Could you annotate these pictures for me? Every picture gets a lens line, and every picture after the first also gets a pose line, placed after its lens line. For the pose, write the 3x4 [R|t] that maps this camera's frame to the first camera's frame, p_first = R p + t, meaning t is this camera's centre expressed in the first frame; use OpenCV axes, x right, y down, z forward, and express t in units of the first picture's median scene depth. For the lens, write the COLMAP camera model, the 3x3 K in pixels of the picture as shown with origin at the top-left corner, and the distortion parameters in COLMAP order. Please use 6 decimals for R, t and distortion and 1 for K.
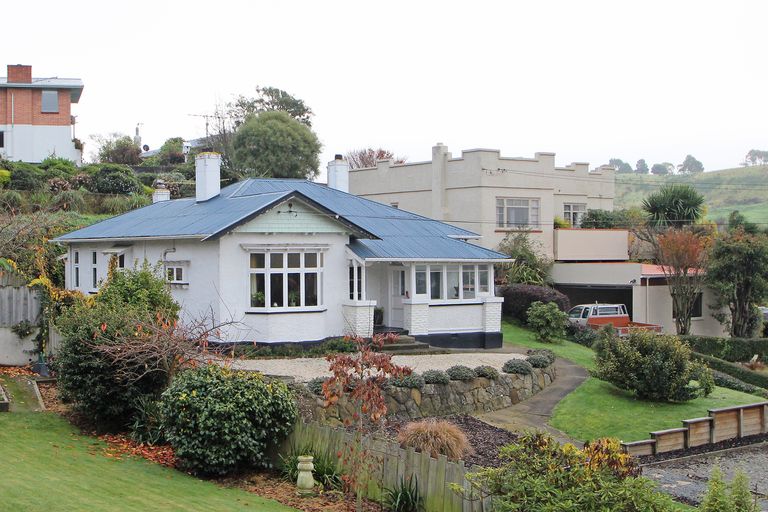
lens RADIAL K [[1102.8, 0, 384.0], [0, 1102.8, 256.0], [0, 0, 1]] dist [0.005496, 0.004846]
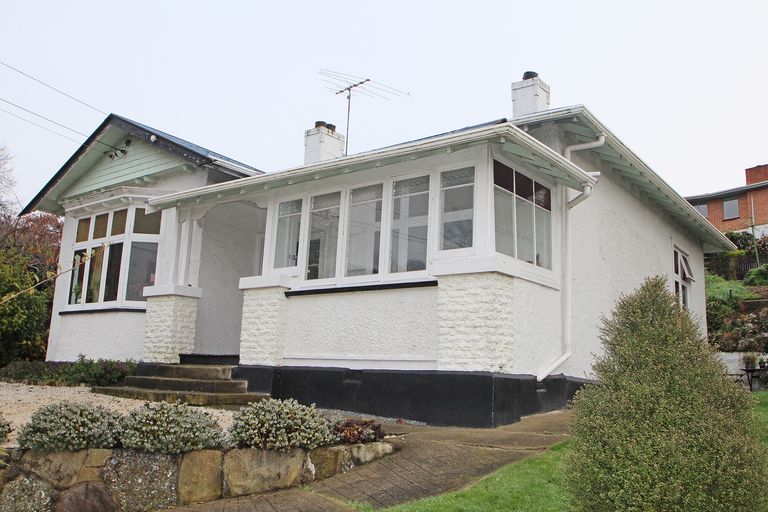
lens RADIAL K [[686.8, 0, 384.0], [0, 686.8, 256.0], [0, 0, 1]] dist [-0.001144, 0.000143]
pose [[0.290188, -0.165488, -0.942552, 0.288433], [-0.043876, 0.981598, -0.185852, 0.076713], [0.955963, 0.095288, 0.277587, 0.960575]]
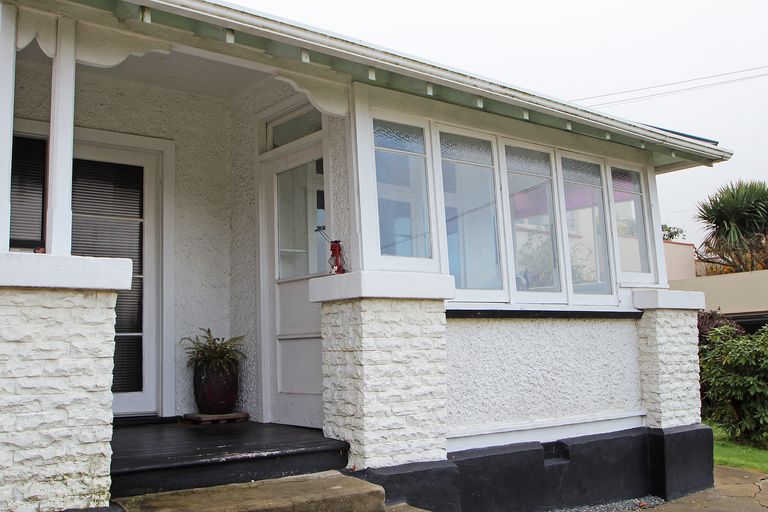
lens RADIAL K [[784.5, 0, 384.0], [0, 784.5, 256.0], [0, 0, 1]] dist [-0.020575, -0.013215]
pose [[0.997776, -0.020985, 0.063270, 0.020152], [0.029064, 0.991140, -0.129600, 0.053252], [-0.059990, 0.131151, 0.989546, 0.852592]]
